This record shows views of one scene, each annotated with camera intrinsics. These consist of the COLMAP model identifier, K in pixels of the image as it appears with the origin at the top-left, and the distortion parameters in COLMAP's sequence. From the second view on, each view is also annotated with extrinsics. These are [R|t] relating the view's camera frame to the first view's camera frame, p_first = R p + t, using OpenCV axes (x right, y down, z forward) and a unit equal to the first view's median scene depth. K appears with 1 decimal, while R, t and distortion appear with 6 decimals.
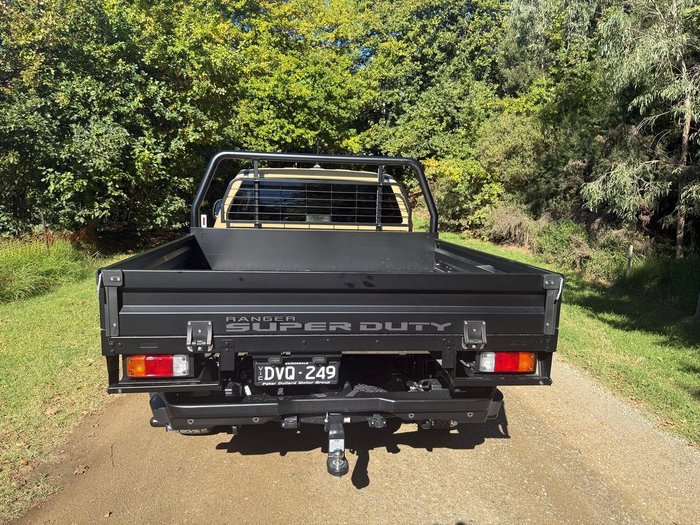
lens RADIAL K [[505.5, 0, 334.8], [0, 505.5, 272.9], [0, 0, 1]] dist [0.017315, -0.025540]
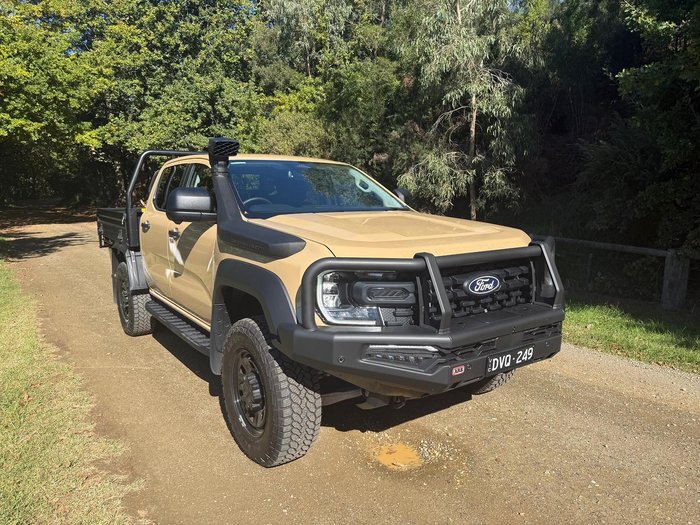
lens RADIAL K [[505.5, 0, 344.3], [0, 505.5, 270.5], [0, 0, 1]] dist [0.017315, -0.025540]
pose [[0.844376, -0.116976, 0.522824, -0.079413], [0.123824, 0.992061, 0.021983, -0.007243], [-0.521245, 0.046177, 0.852157, 0.079921]]
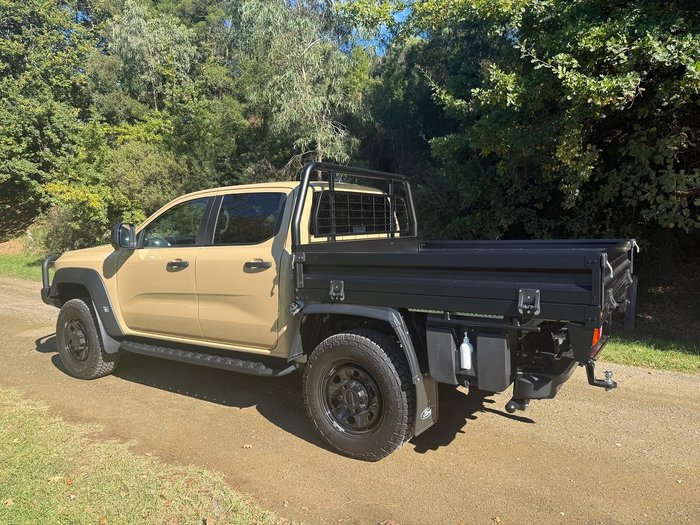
lens RADIAL K [[505.5, 0, 357.8], [0, 505.5, 267.6], [0, 0, 1]] dist [0.017315, -0.025540]
pose [[0.616803, -0.107117, 0.779795, -0.129107], [0.159267, 0.987189, 0.009628, -0.006375], [-0.770836, 0.118257, 0.625961, 0.050361]]
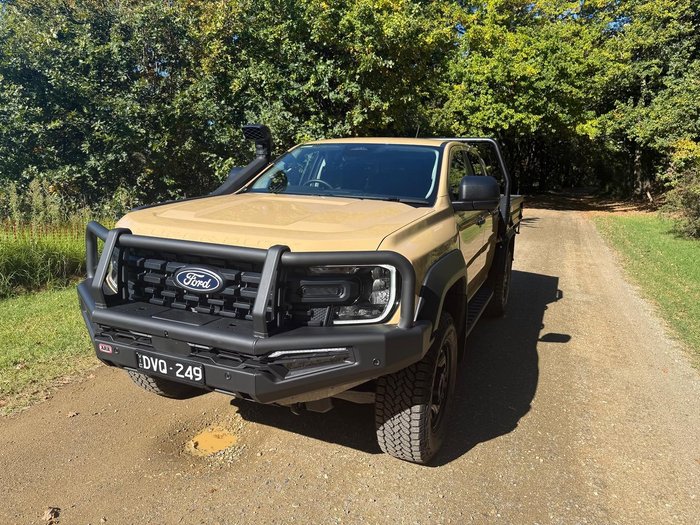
lens RADIAL K [[505.5, 0, 341.6], [0, 505.5, 264.7], [0, 0, 1]] dist [0.017315, -0.025540]
pose [[0.898791, 0.076485, -0.431653, 0.050956], [-0.081748, 0.996633, 0.006378, -0.004212], [0.430688, 0.029554, 0.902017, 0.082912]]
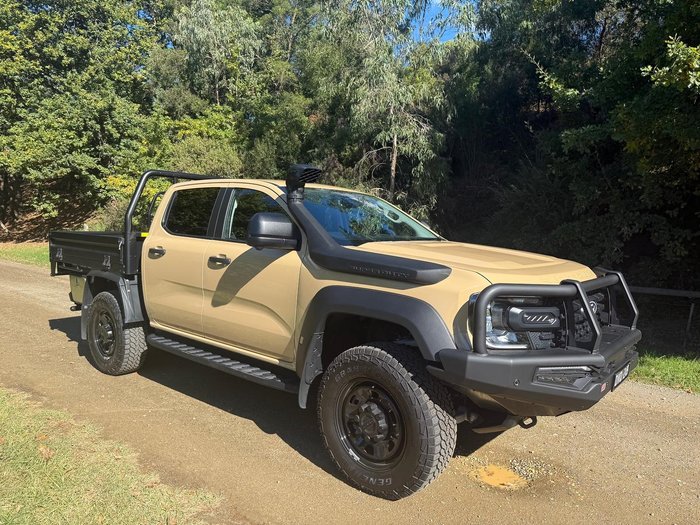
lens RADIAL K [[505.5, 0, 351.2], [0, 505.5, 265.0], [0, 0, 1]] dist [0.017315, -0.025540]
pose [[0.679856, -0.069815, 0.730015, -0.119682], [0.121075, 0.992483, -0.017841, -0.012773], [-0.723282, 0.100516, 0.683198, 0.111028]]
